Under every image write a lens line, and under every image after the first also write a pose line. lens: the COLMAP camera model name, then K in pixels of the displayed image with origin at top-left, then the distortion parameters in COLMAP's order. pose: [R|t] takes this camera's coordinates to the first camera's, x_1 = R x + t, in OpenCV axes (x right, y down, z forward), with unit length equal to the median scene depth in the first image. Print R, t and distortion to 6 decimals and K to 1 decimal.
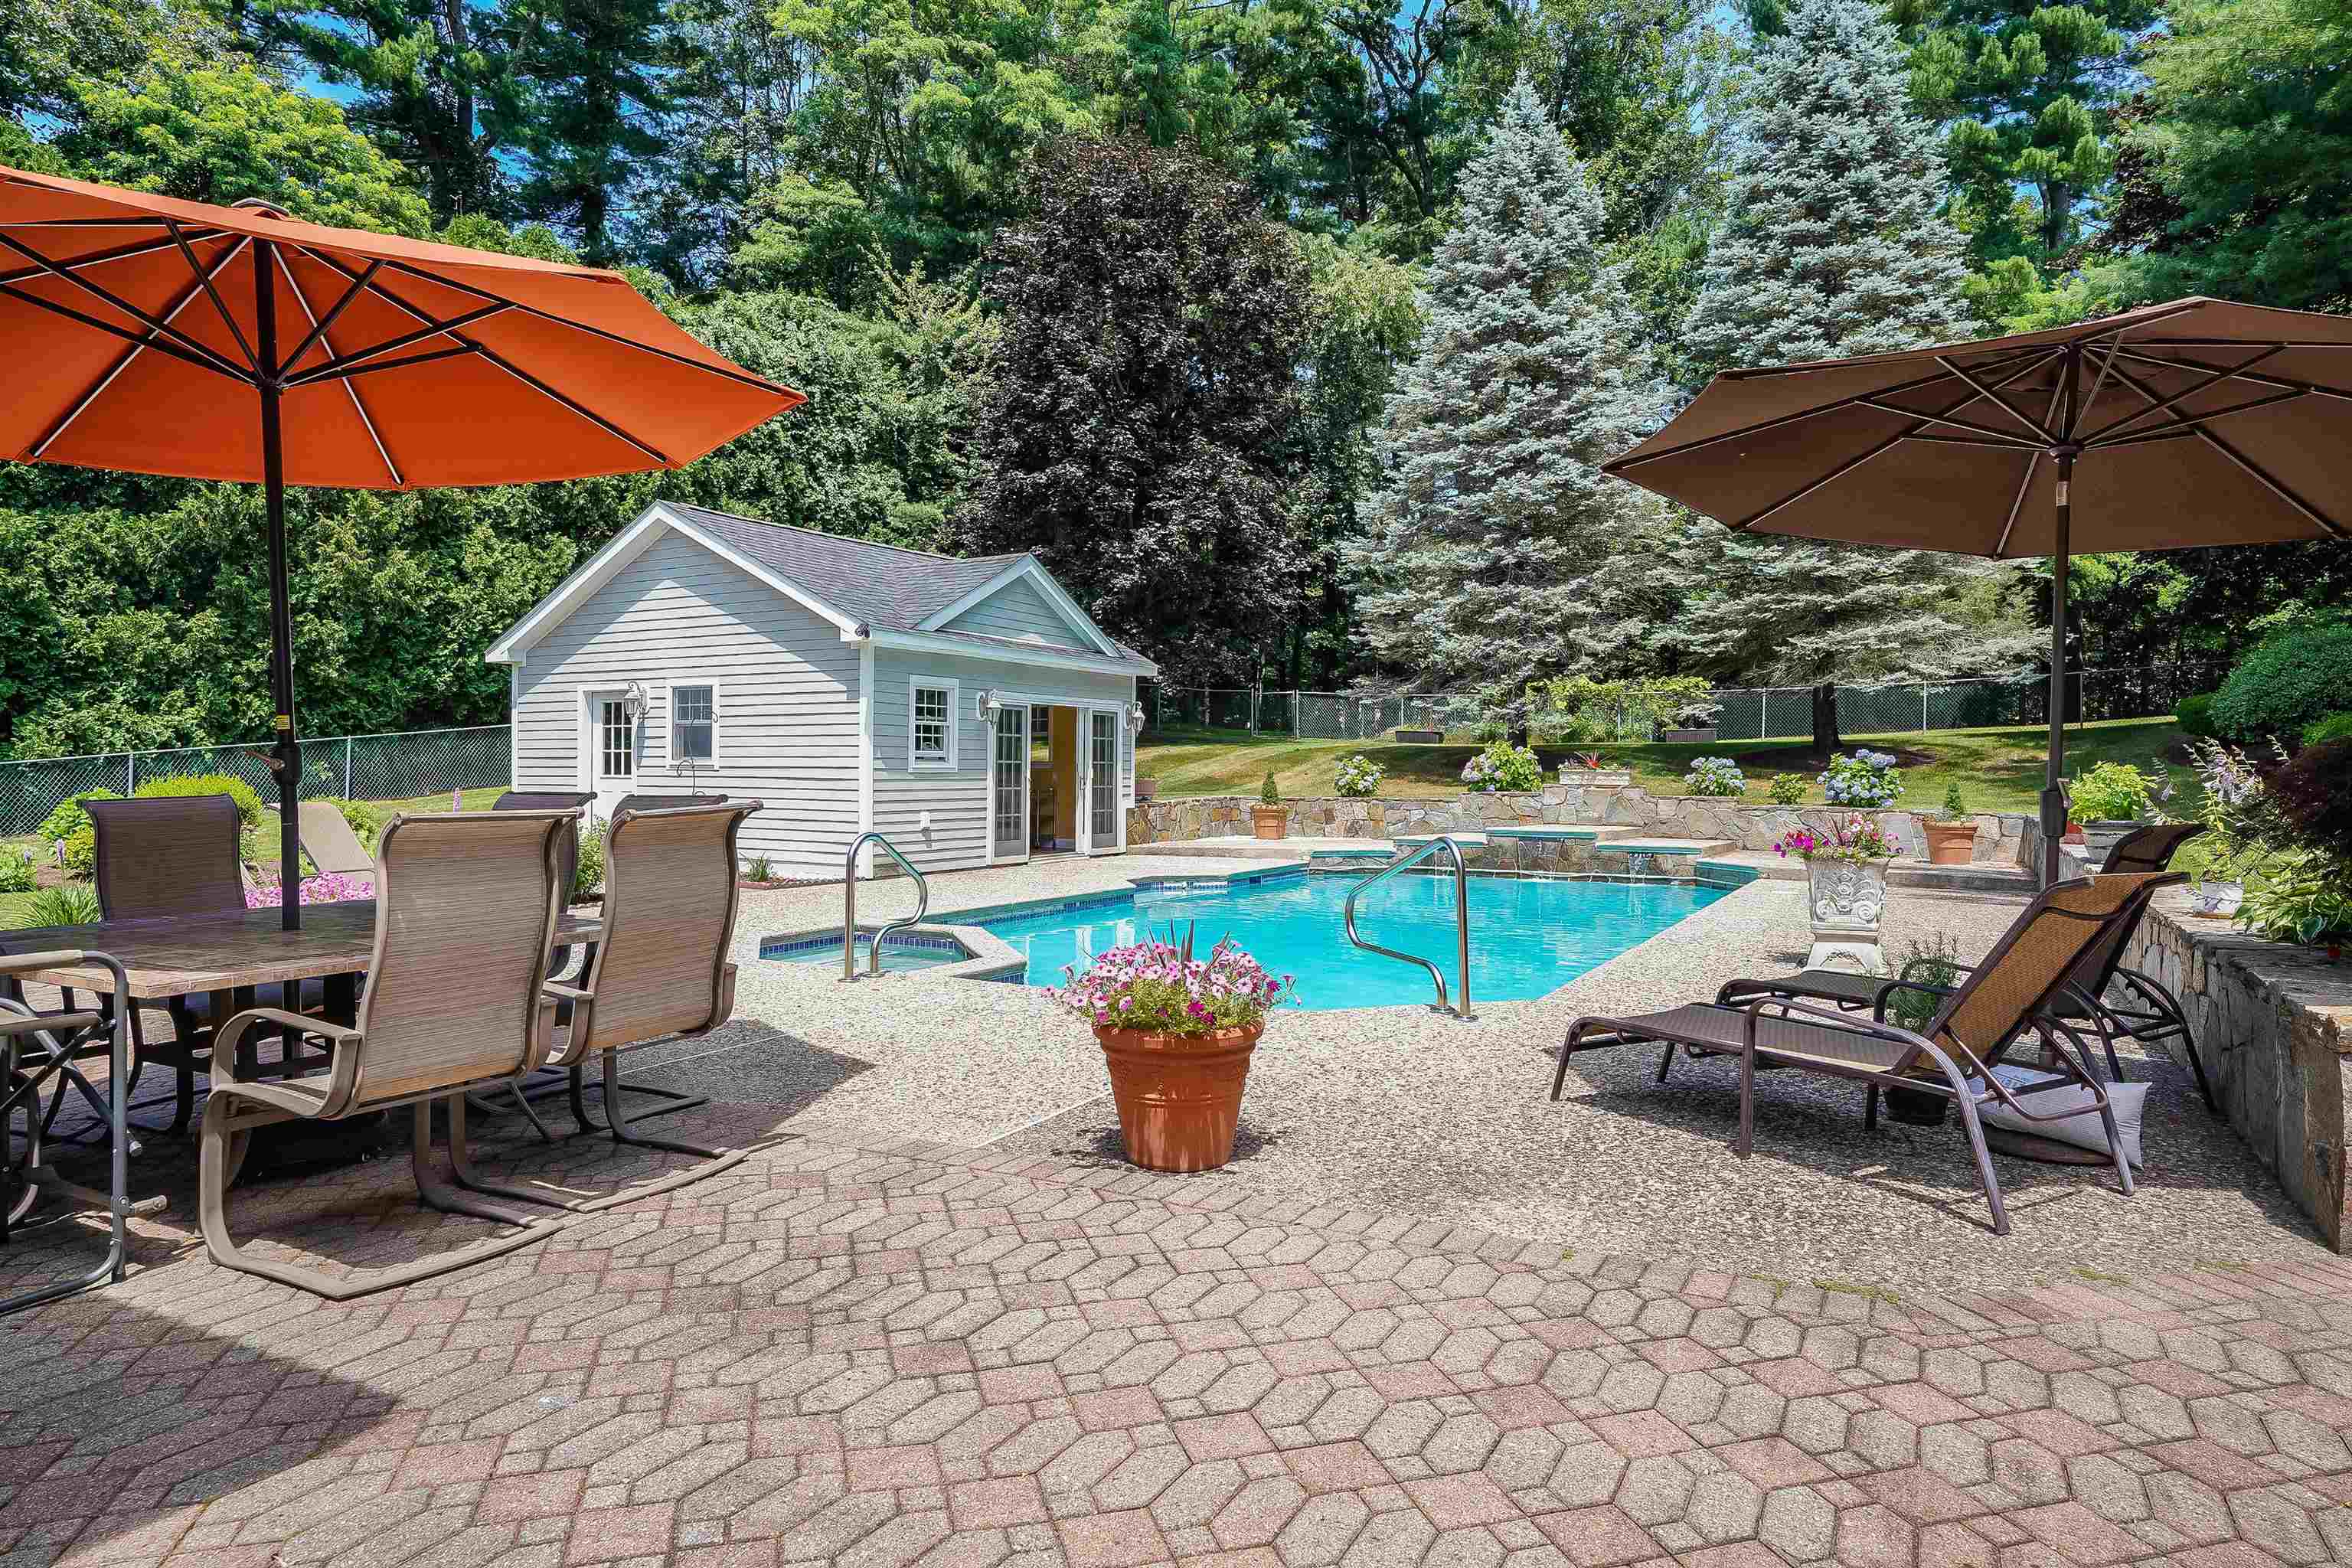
lens RADIAL K [[1302.0, 0, 1176.0], [0, 1302.0, 784.0], [0, 0, 1]] dist [-0.003477, -0.000055]
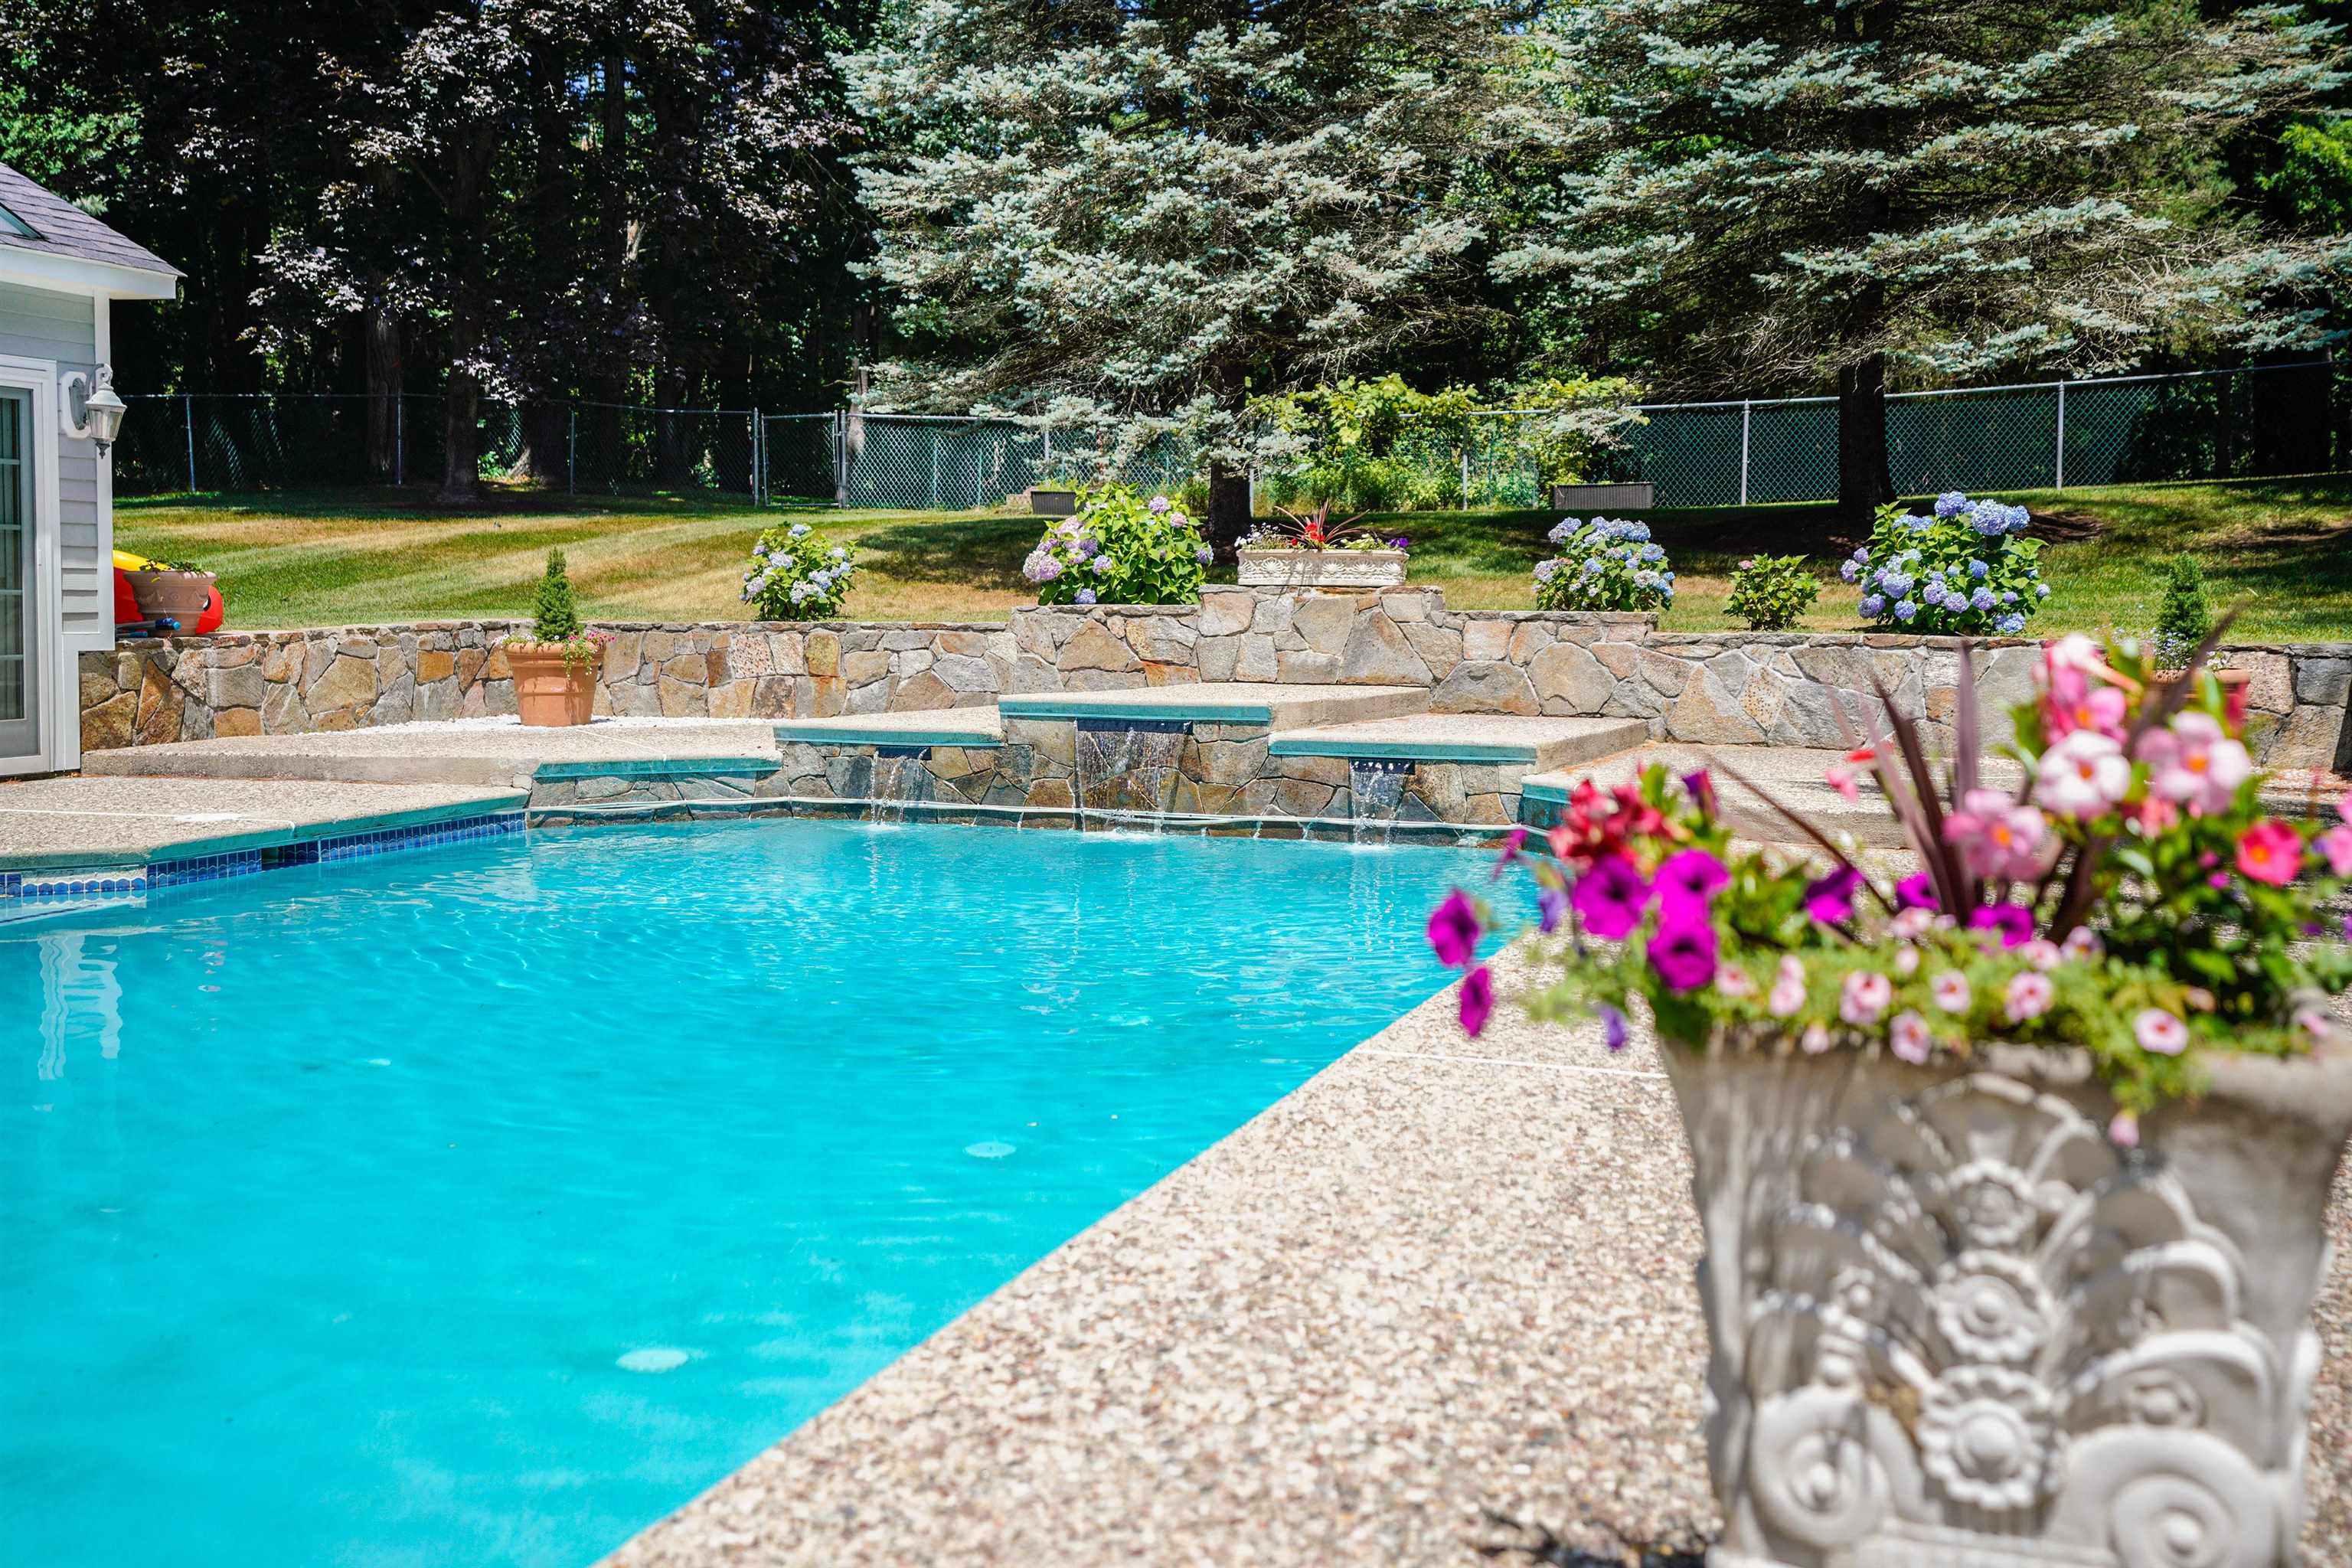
lens RADIAL K [[2028.0, 0, 1118.1], [0, 2028.0, 677.0], [0, 0, 1]] dist [0.100626, -0.116338]
pose [[0.993600, -0.009477, 0.112557, 0.168219], [0.005865, 0.999458, 0.032381, 0.007500], [-0.112803, -0.031513, 0.993118, 0.333717]]
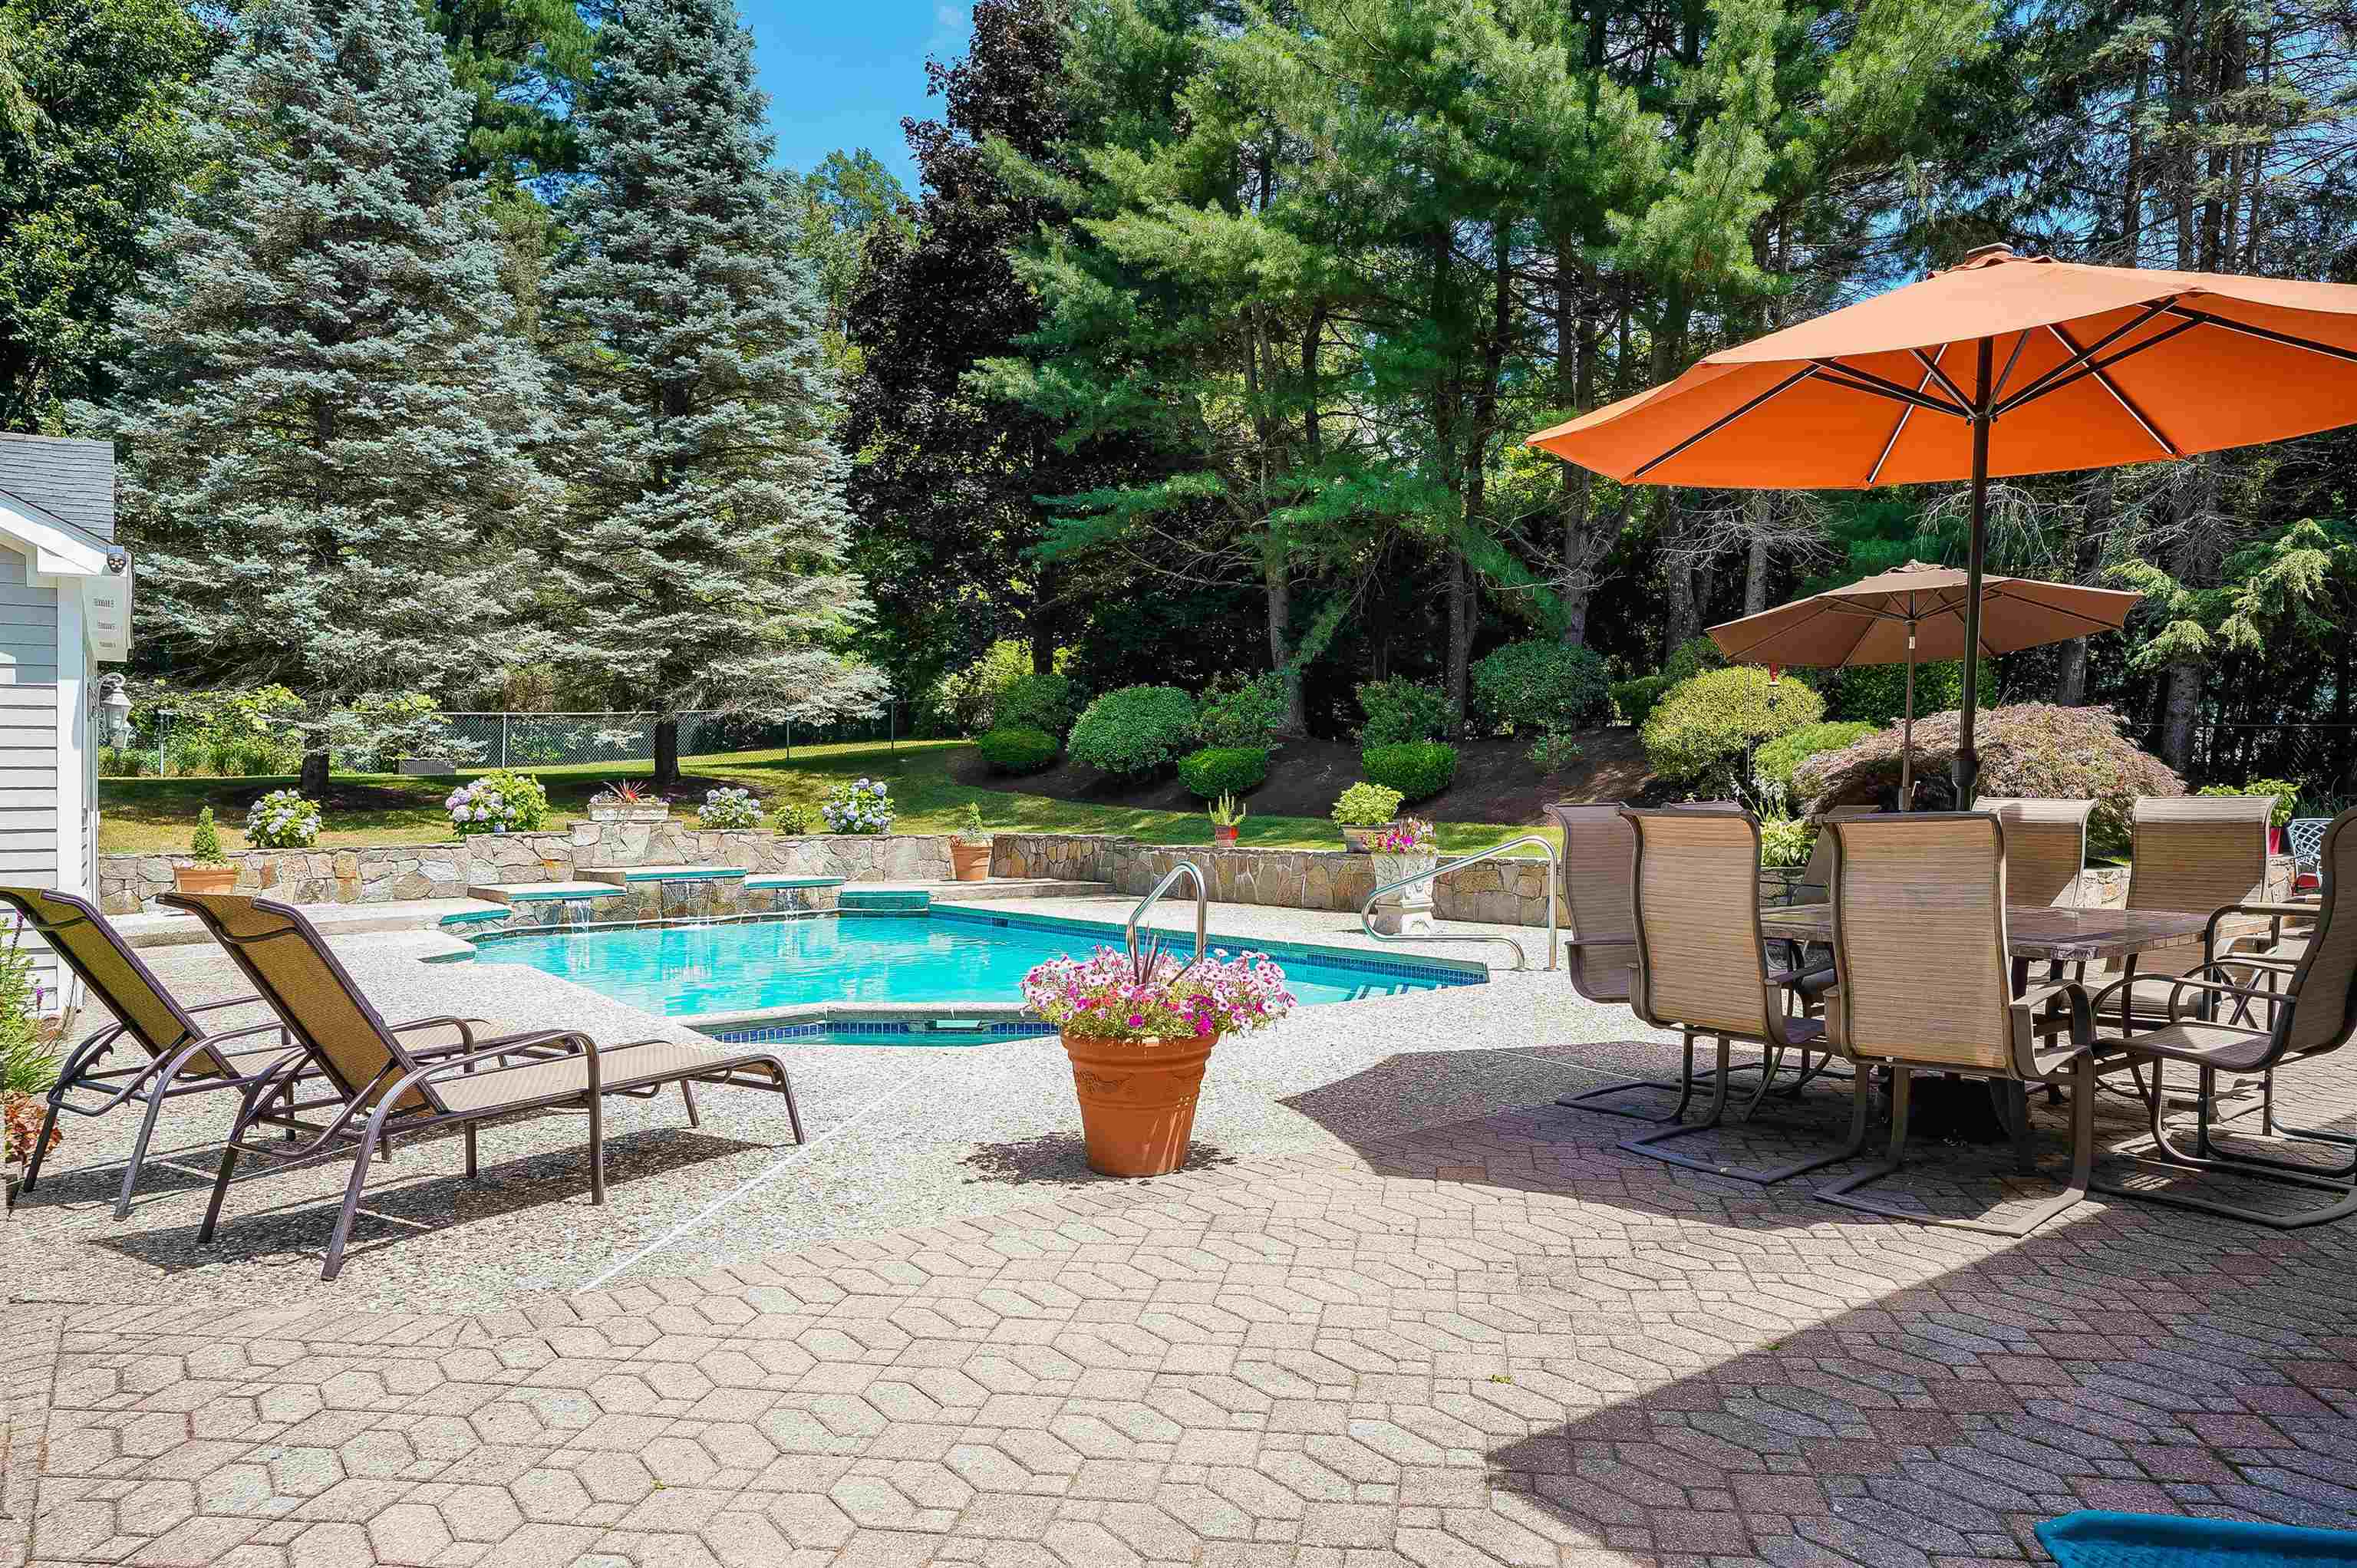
lens RADIAL K [[1612.6, 0, 1180.8], [0, 1612.6, 905.8], [0, 0, 1]] dist [0.001885, 0.001496]
pose [[0.446477, -0.070770, 0.891992, -0.437796], [0.030111, 0.997491, 0.064069, -0.000466], [-0.894288, -0.001746, 0.447488, 0.171776]]
